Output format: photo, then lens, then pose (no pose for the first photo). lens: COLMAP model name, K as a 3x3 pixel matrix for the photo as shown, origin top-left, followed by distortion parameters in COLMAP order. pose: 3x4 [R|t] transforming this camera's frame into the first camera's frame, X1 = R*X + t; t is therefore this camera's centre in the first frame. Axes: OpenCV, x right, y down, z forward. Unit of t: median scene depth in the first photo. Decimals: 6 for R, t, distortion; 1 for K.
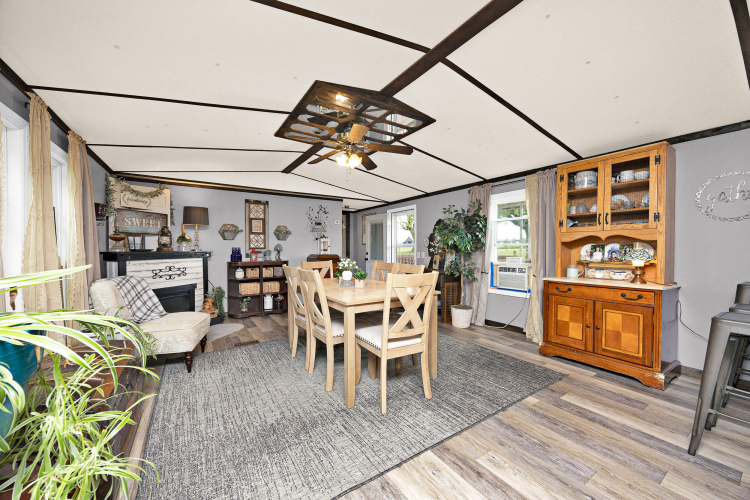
lens RADIAL K [[289.0, 0, 375.0], [0, 289.0, 250.0], [0, 0, 1]] dist [0.000340, 0.000035]
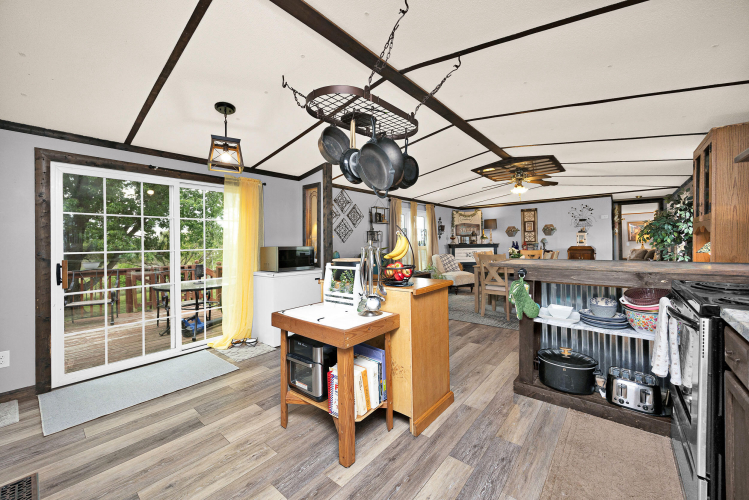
lens RADIAL K [[288.6, 0, 374.5], [0, 288.6, 250.0], [0, 0, 1]] dist [0.000340, 0.000035]
pose [[0.281300, 0.017777, -0.959455, 0.803230], [0.011646, 0.999692, 0.021937, -0.004491], [0.959549, -0.017345, 0.281007, -0.173485]]
